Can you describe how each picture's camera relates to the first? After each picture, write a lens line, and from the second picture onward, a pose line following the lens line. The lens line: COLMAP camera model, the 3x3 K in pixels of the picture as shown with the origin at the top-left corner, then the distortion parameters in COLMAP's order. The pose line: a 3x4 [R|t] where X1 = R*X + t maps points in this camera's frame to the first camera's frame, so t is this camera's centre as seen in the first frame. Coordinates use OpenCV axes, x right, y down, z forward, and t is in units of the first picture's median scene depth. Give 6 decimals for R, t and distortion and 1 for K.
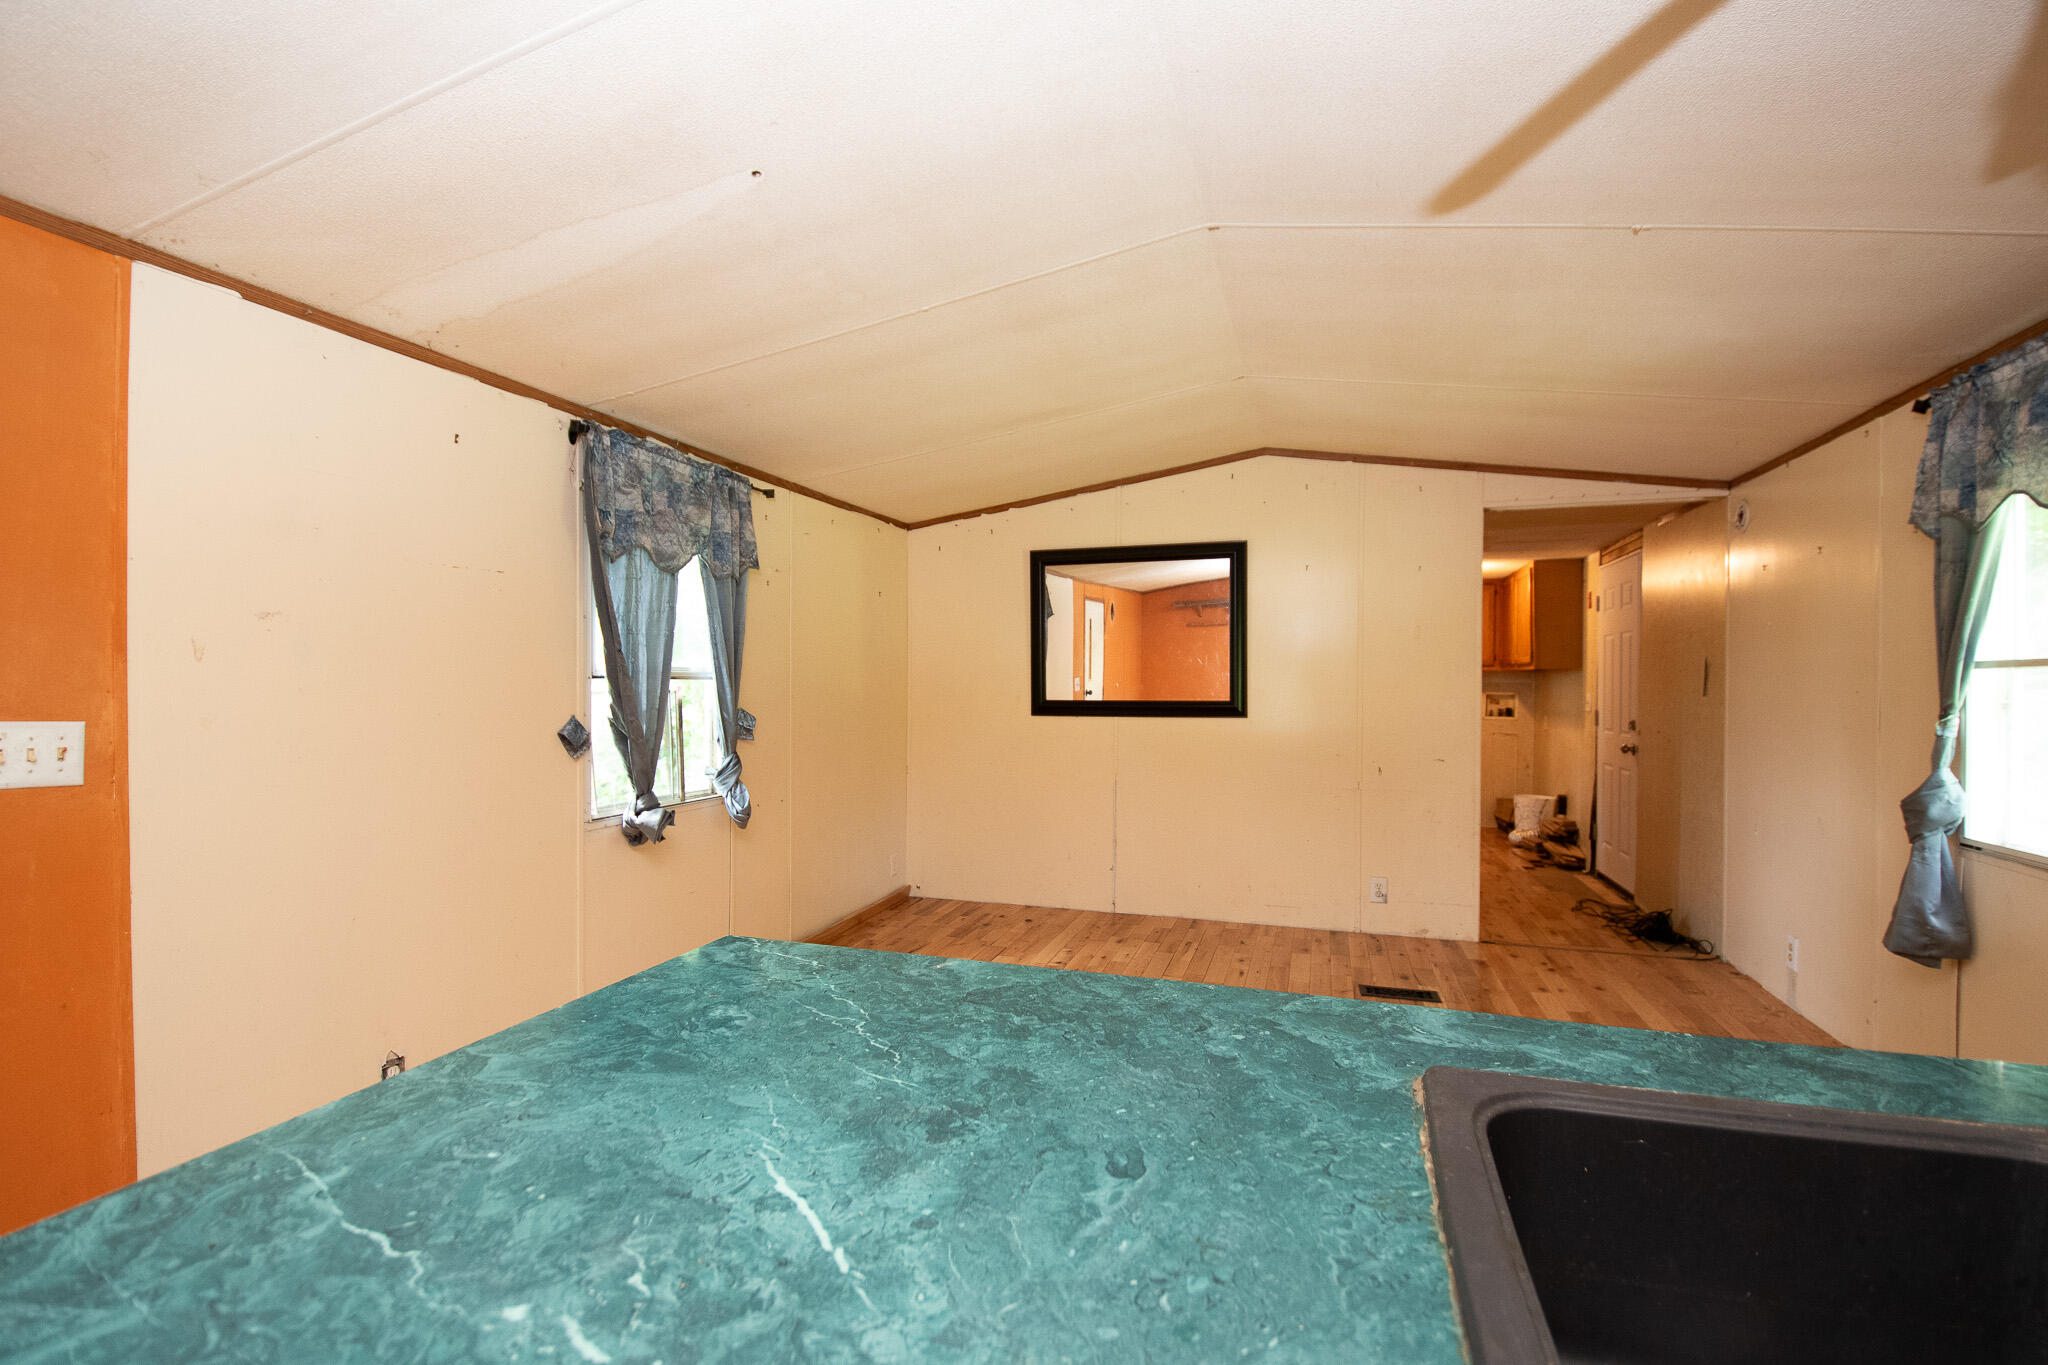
lens RADIAL K [[925.3, 0, 1030.3], [0, 925.3, 690.5], [0, 0, 1]] dist [0.016215, -0.023623]
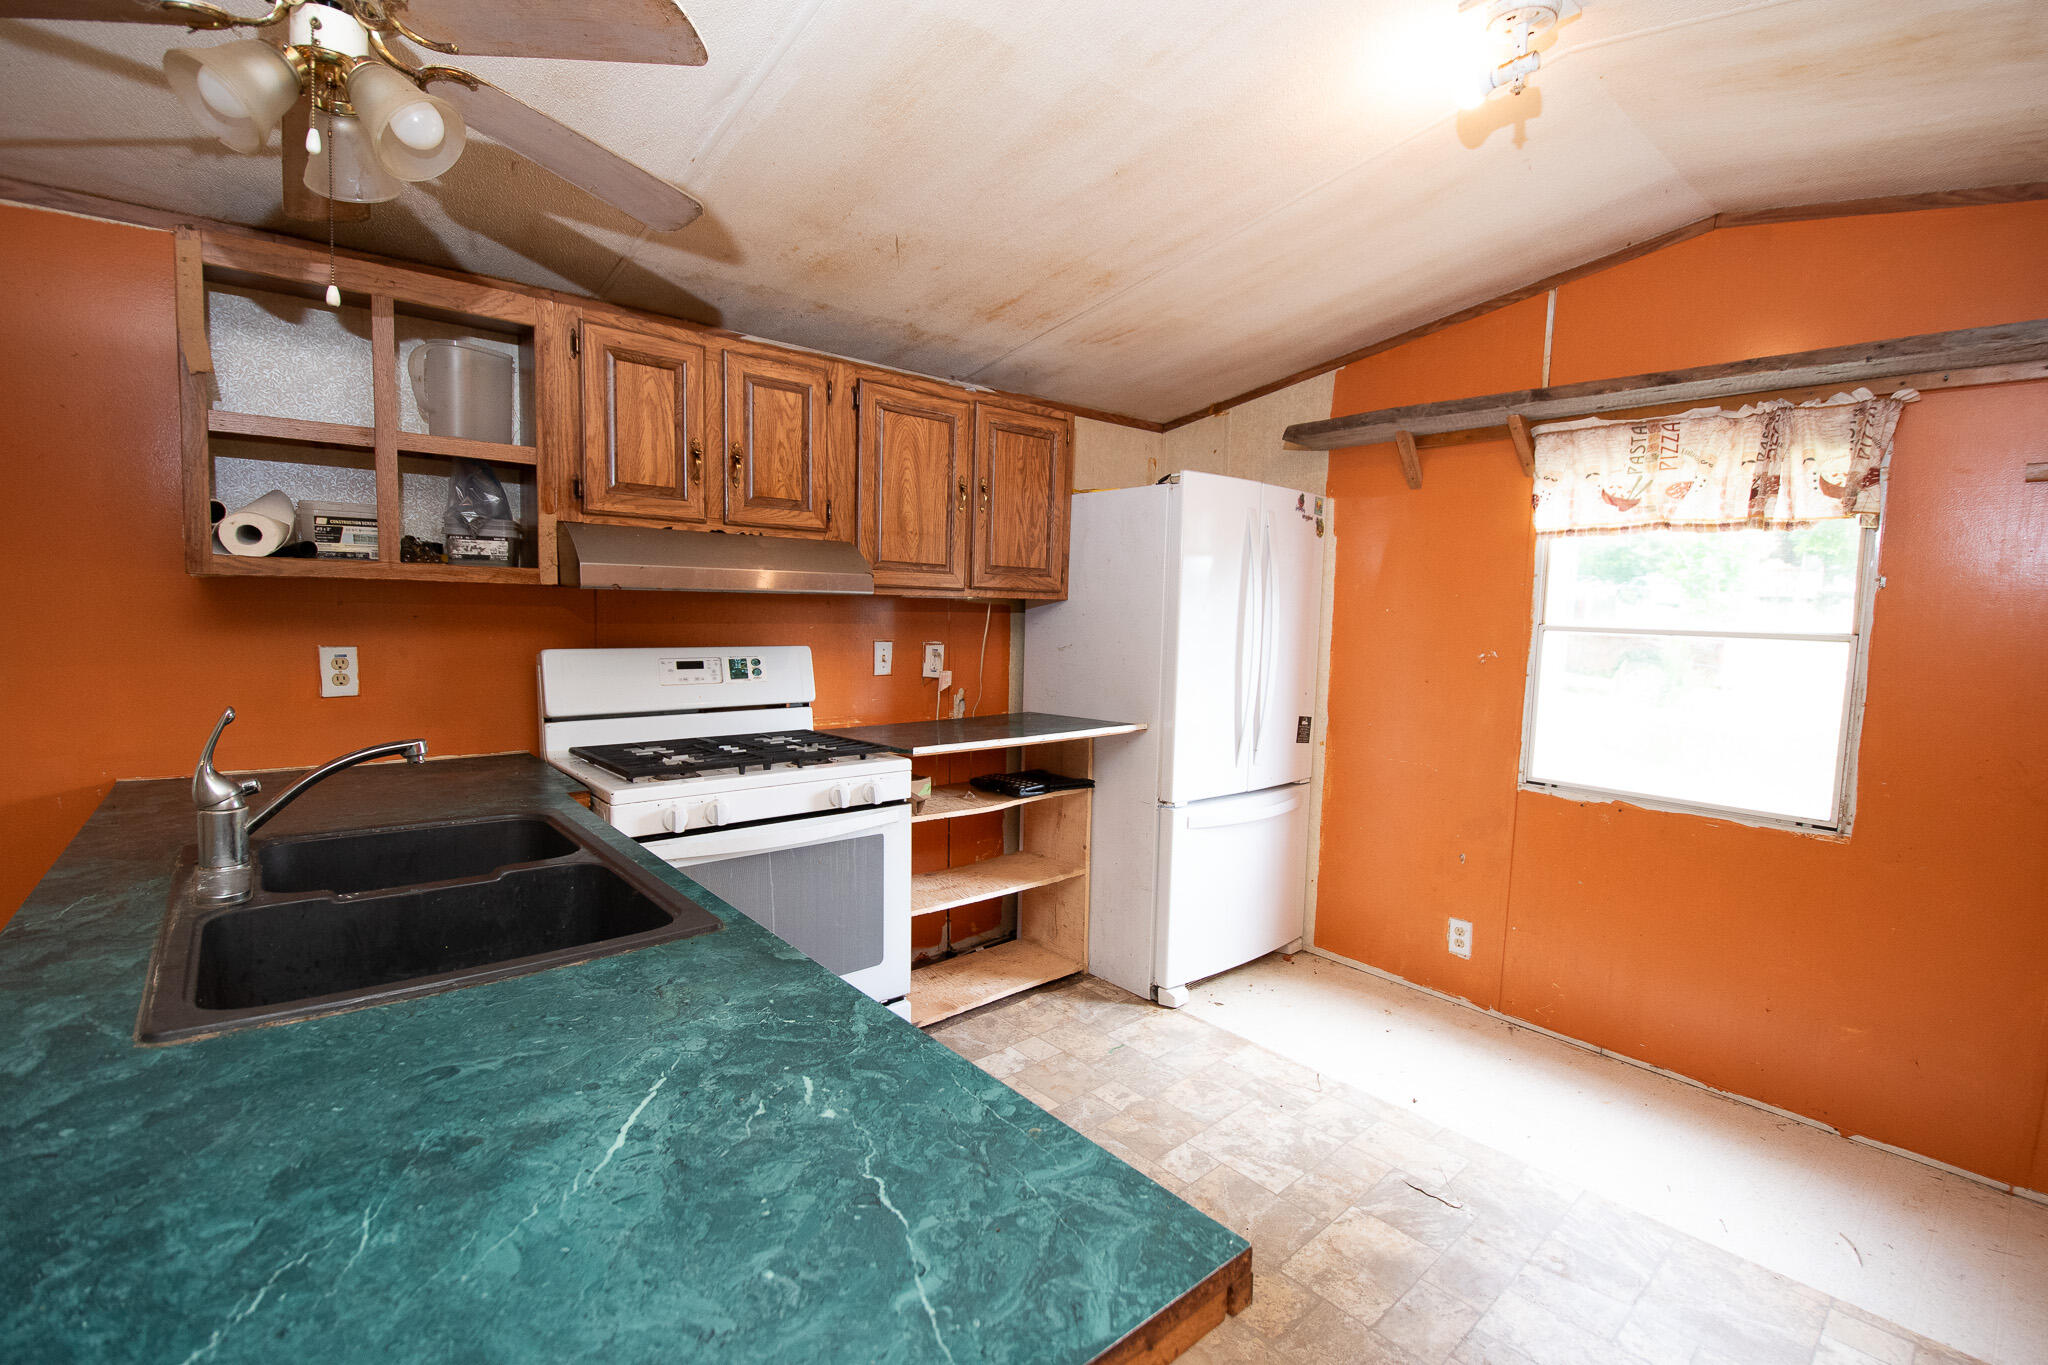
lens RADIAL K [[893.9, 0, 1031.1], [0, 893.9, 690.3], [0, 0, 1]] dist [0.019510, -0.026468]
pose [[-0.849586, -0.072547, 0.522437, -0.302274], [-0.023711, 0.994748, 0.099574, -0.043399], [-0.526917, 0.072209, -0.846844, 0.388497]]
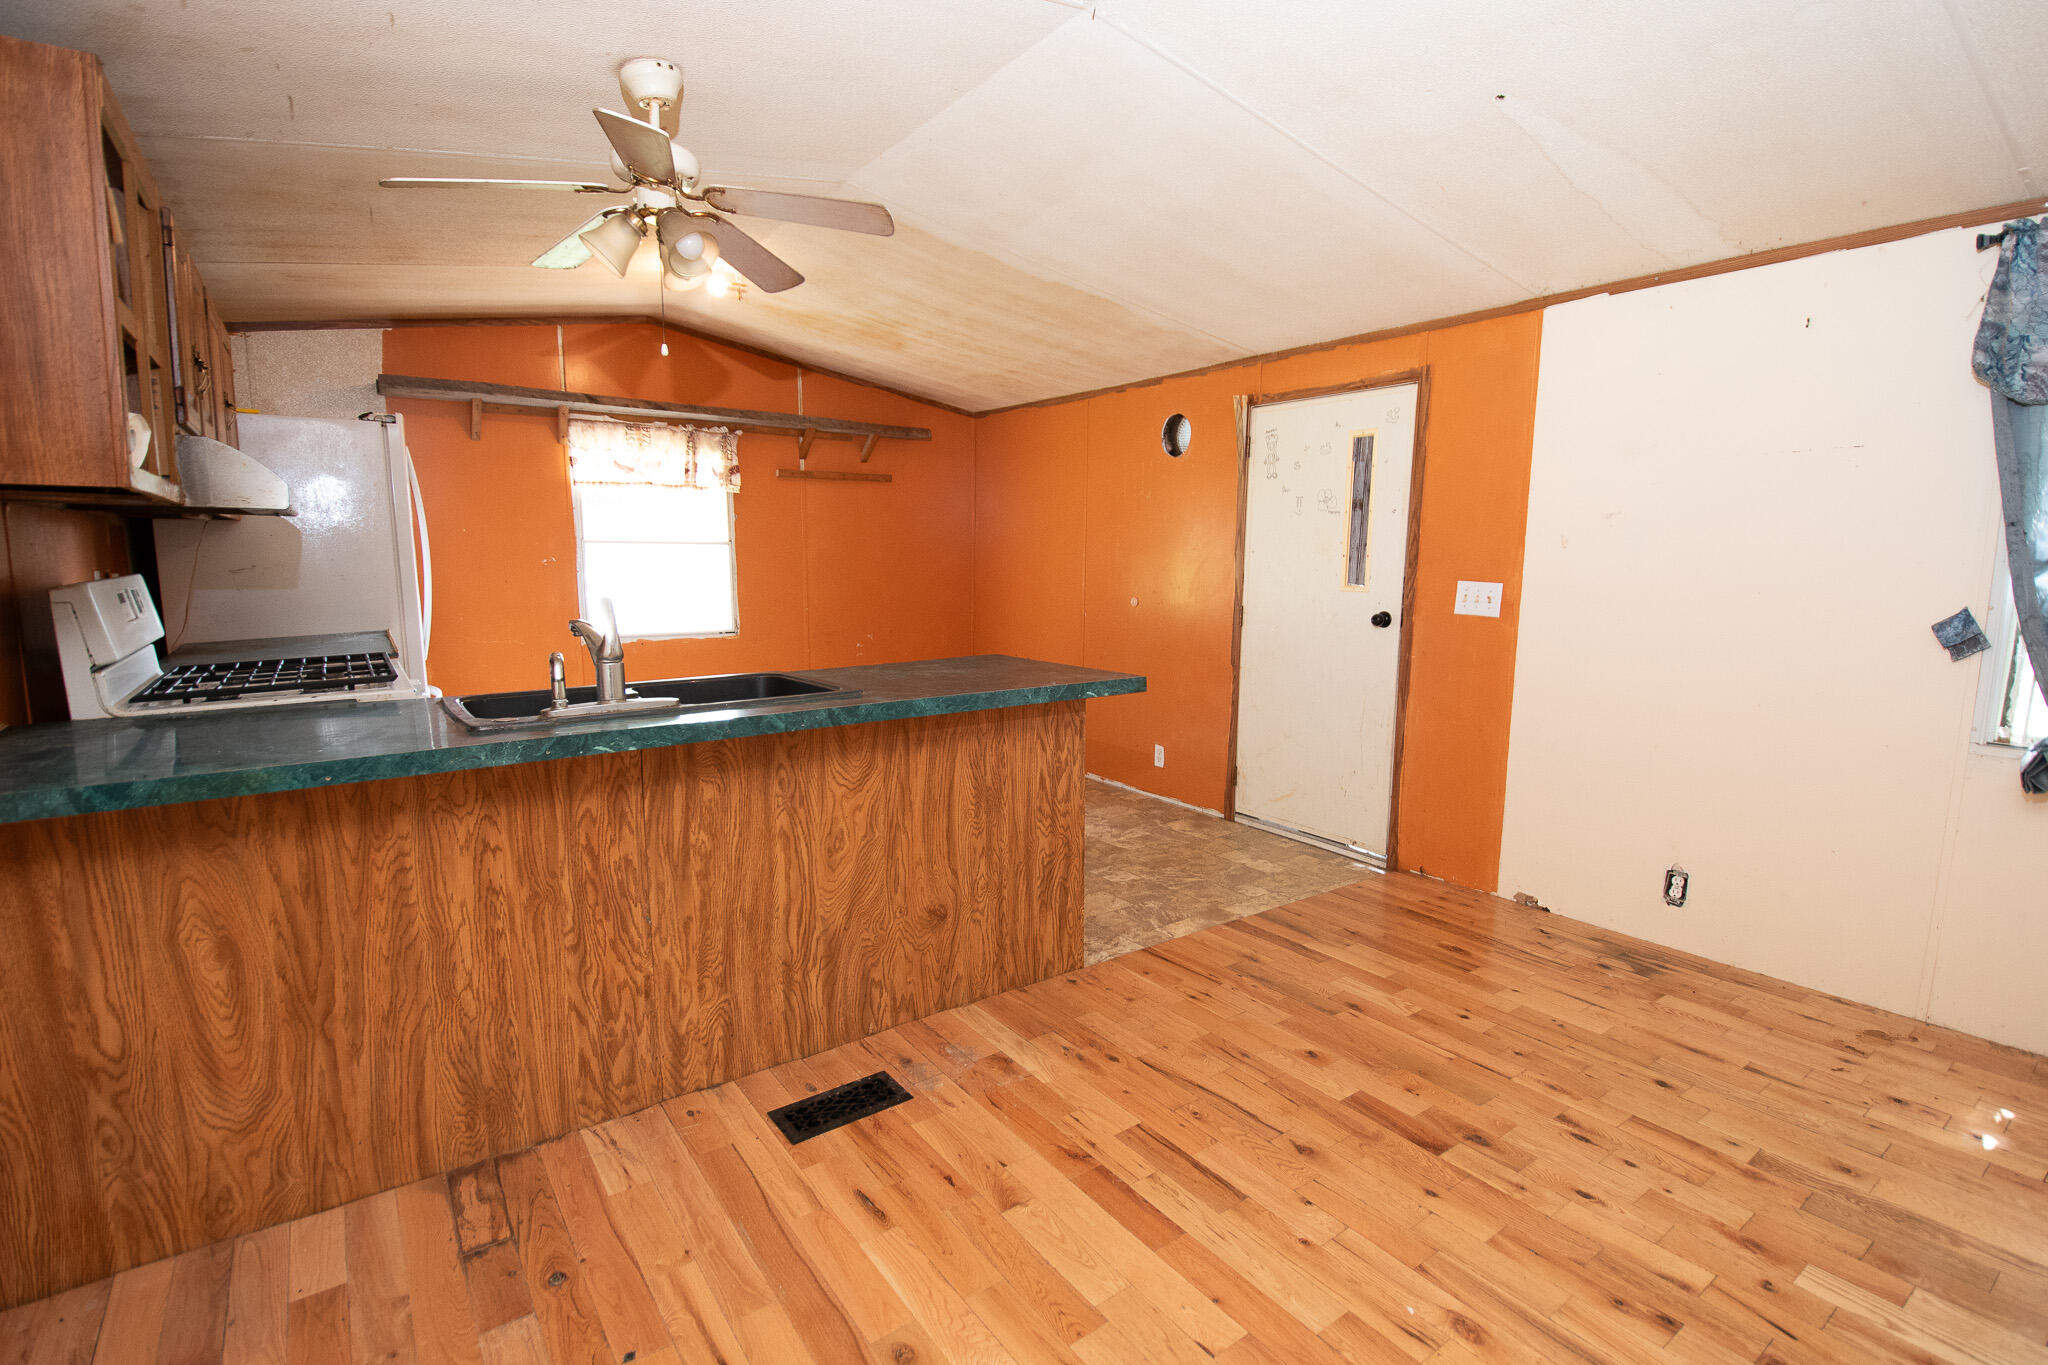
lens RADIAL K [[946.5, 0, 1030.1], [0, 946.5, 693.2], [0, 0, 1]] dist [0.028700, -0.034252]
pose [[-0.593979, 0.112470, -0.796580, 0.763960], [-0.010363, 0.989027, 0.147370, -0.013884], [0.804414, 0.095790, -0.586296, 0.967819]]
